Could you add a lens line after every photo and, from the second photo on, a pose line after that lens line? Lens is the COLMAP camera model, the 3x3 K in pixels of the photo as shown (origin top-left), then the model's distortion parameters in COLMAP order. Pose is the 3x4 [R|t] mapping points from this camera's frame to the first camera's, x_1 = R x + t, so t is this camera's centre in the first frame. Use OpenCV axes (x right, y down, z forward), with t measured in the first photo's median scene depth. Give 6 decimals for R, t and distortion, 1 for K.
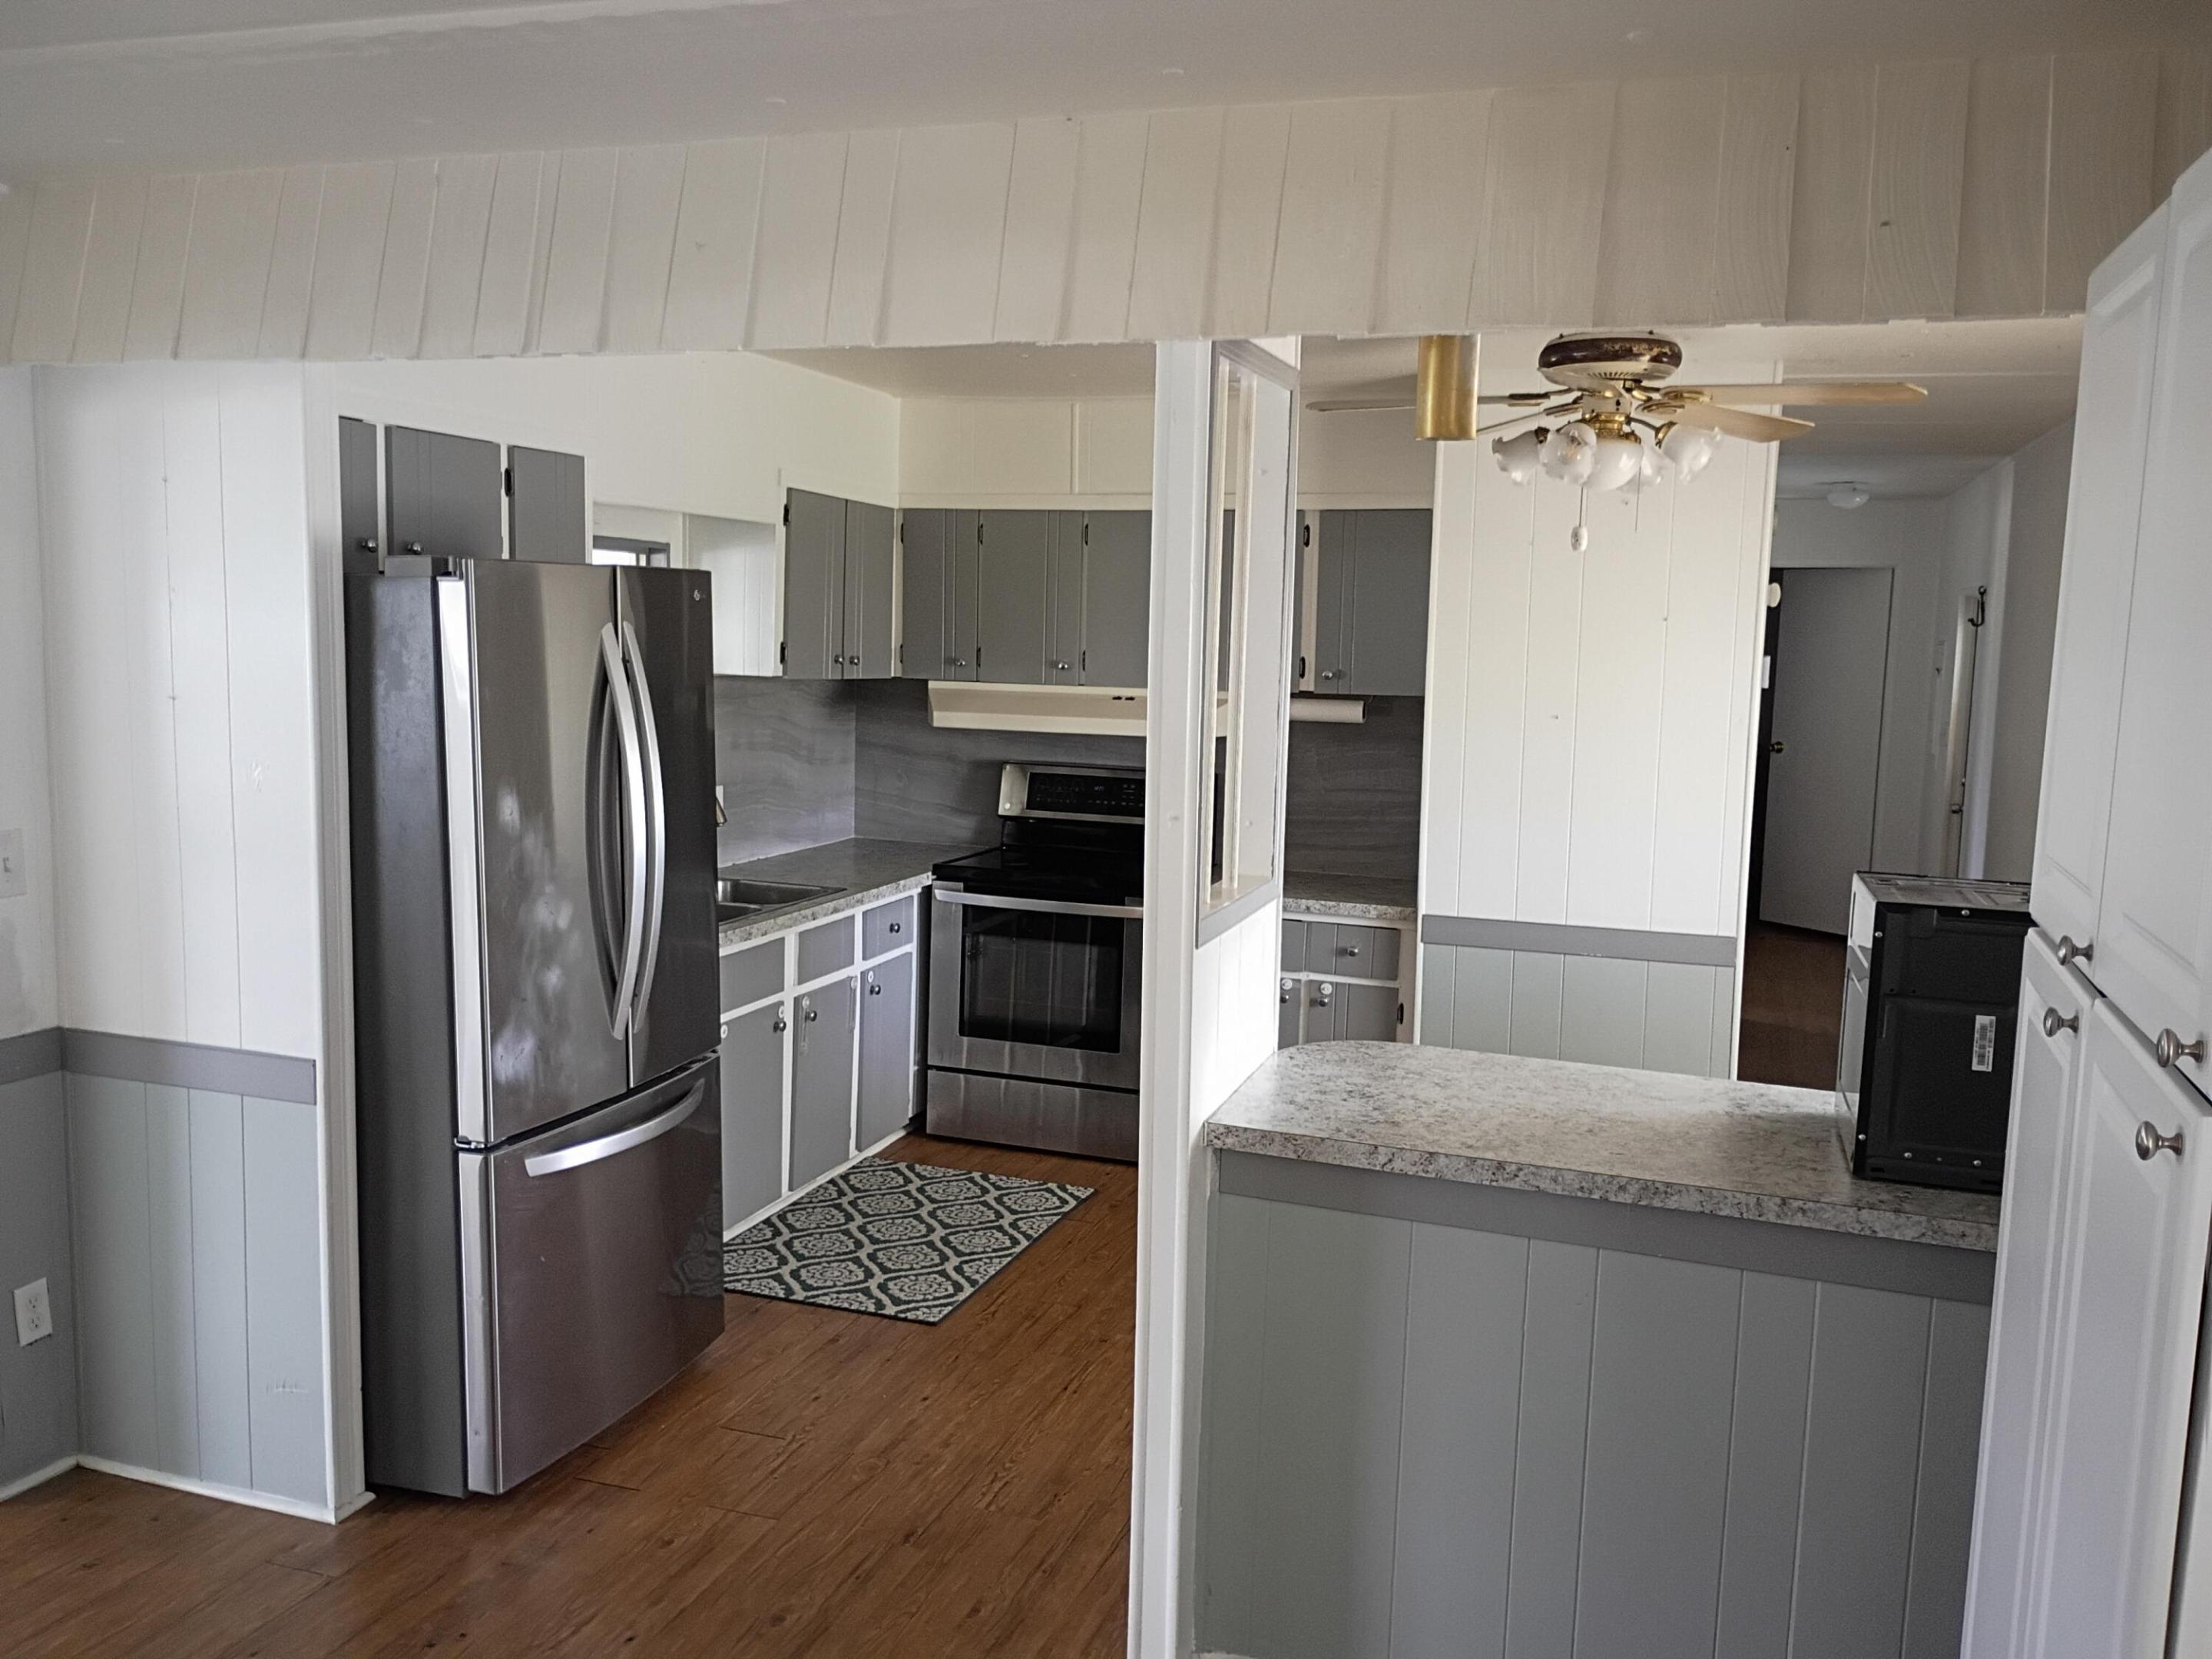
lens RADIAL K [[1844.5, 0, 1108.4], [0, 1844.5, 840.3], [0, 0, 1]] dist [0.058165, -0.069074]
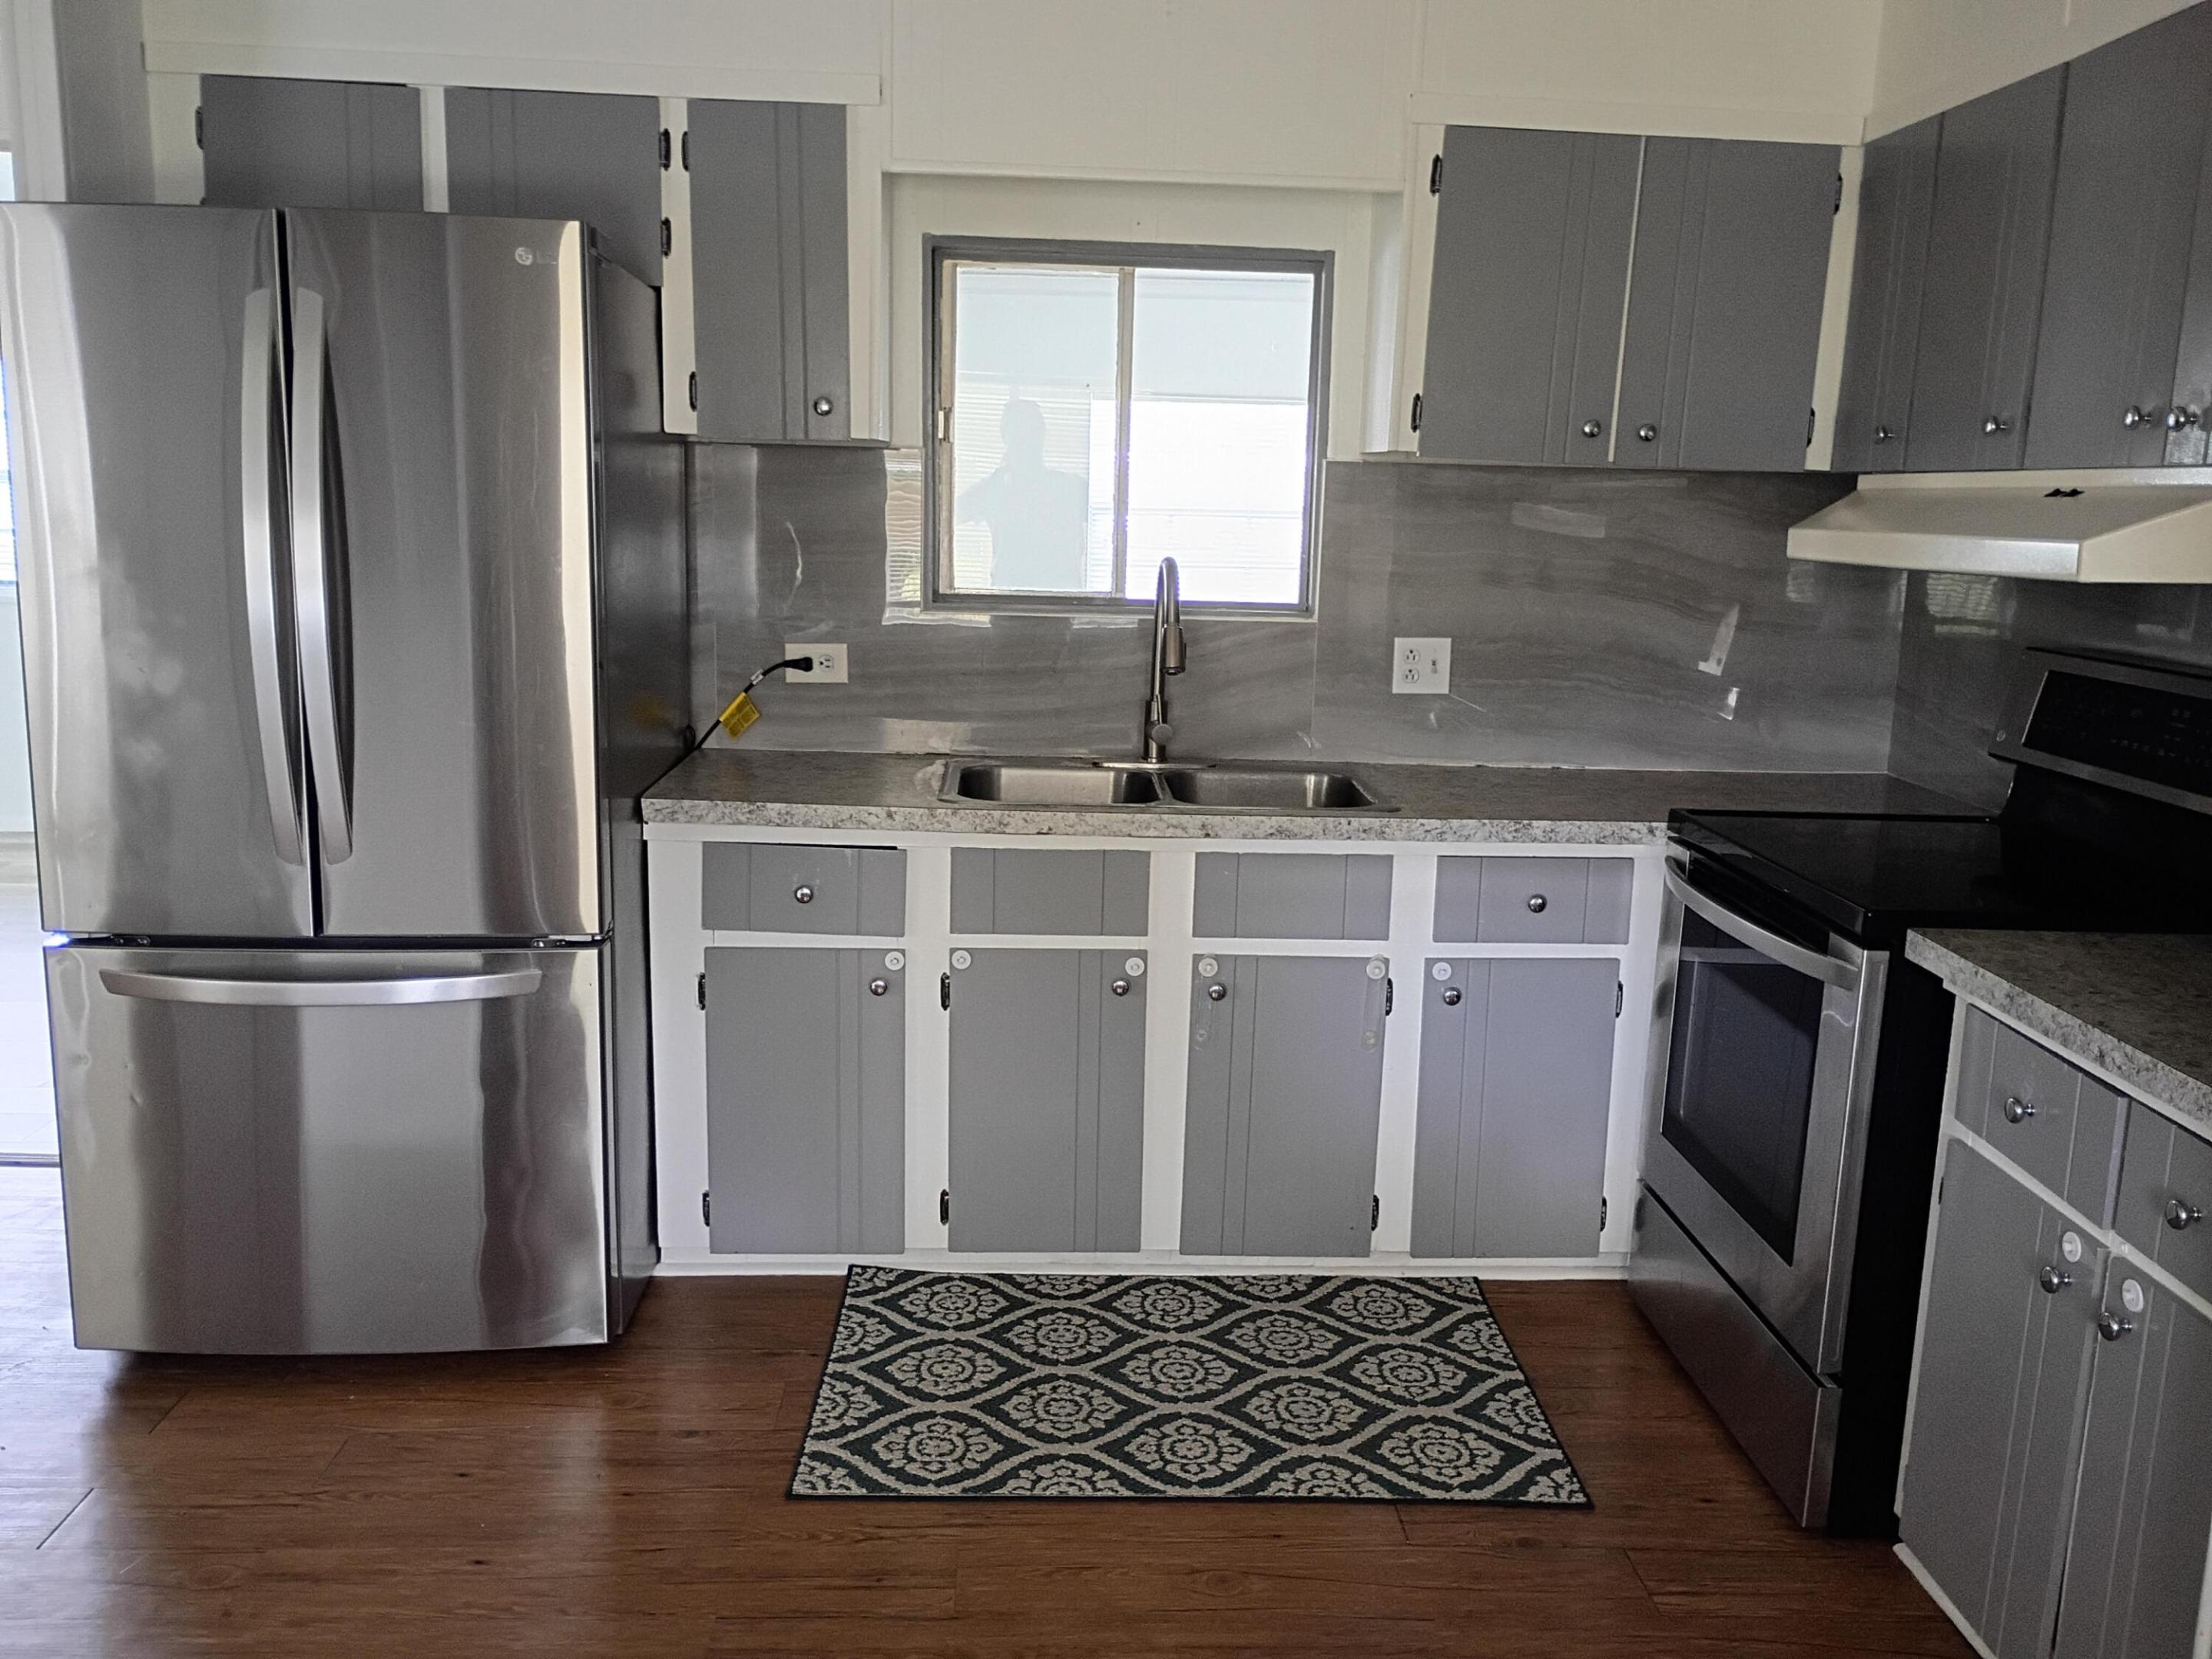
lens RADIAL K [[1844.5, 0, 1108.8], [0, 1844.5, 836.7], [0, 0, 1]] dist [0.058165, -0.069074]
pose [[0.363227, 0.153497, -0.918969, 0.391254], [-0.128906, 0.985129, 0.113597, -0.021931], [0.922740, 0.077199, 0.377612, 0.737348]]
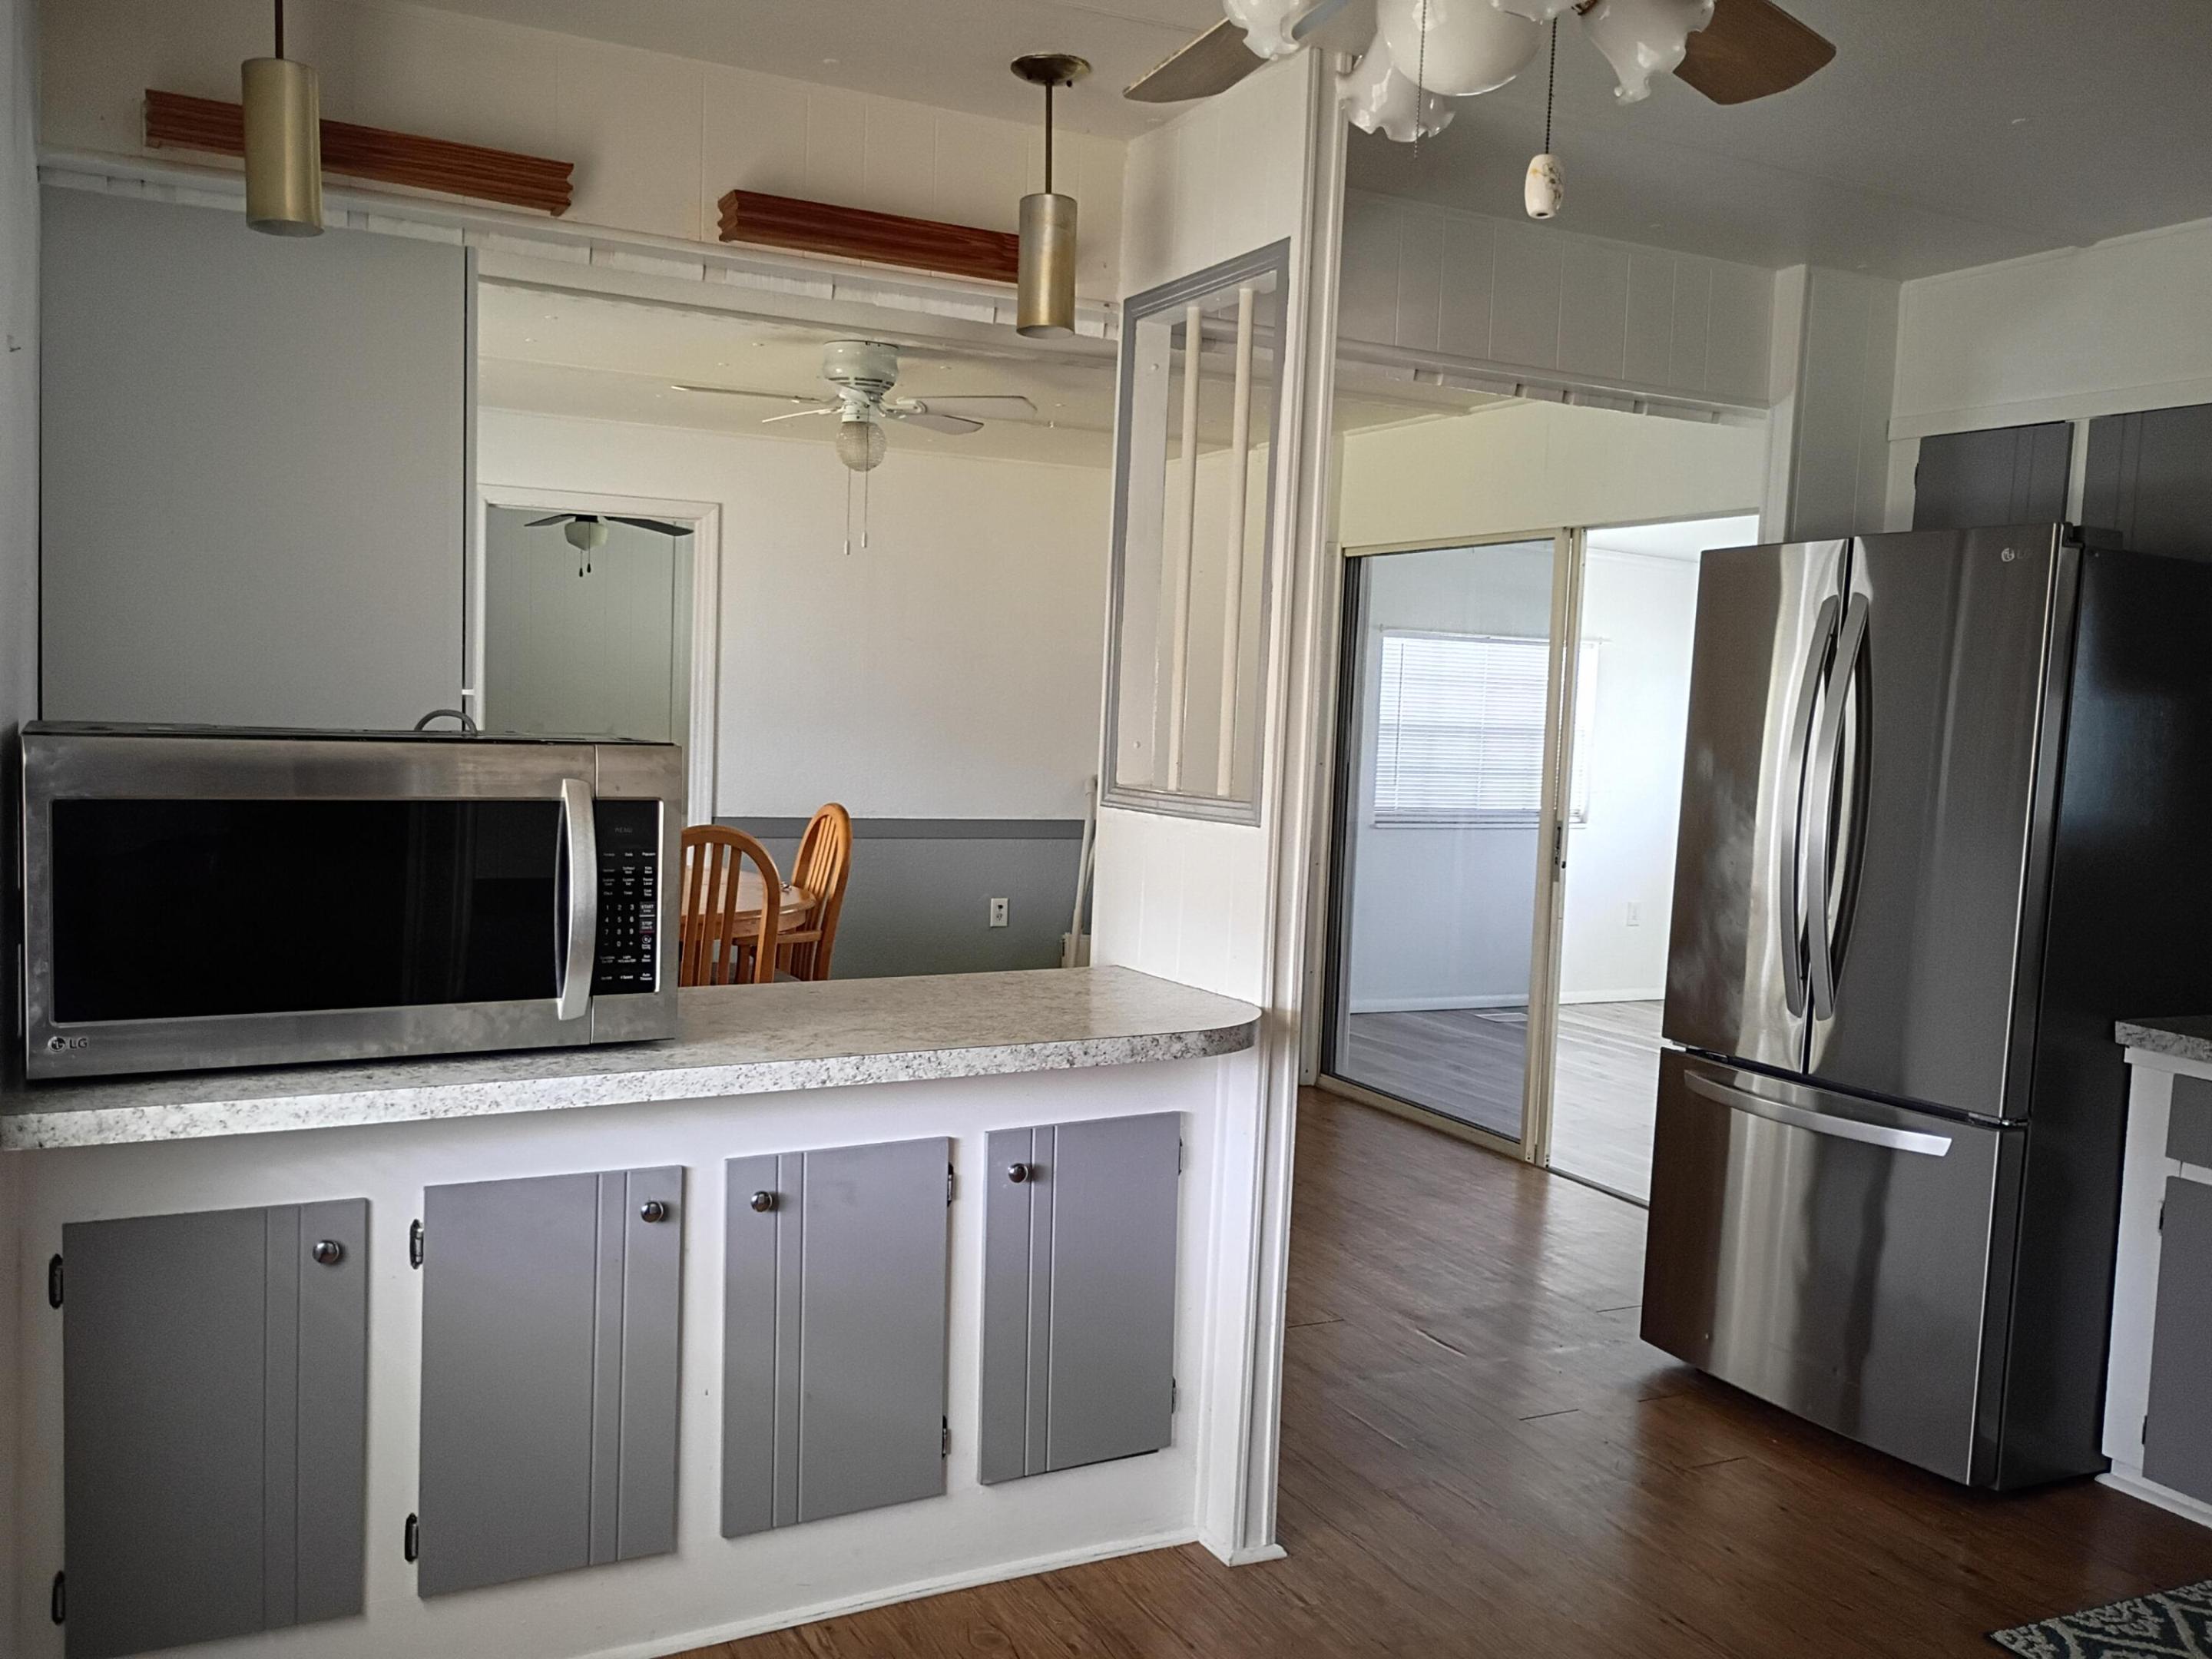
lens RADIAL K [[1844.5, 0, 1104.8], [0, 1844.5, 831.2], [0, 0, 1]] dist [0.058165, -0.069074]
pose [[-0.698715, -0.008164, -0.715354, 0.506864], [-0.147303, 0.980150, 0.132691, -0.047424], [0.700071, 0.198087, -0.686048, 1.011410]]
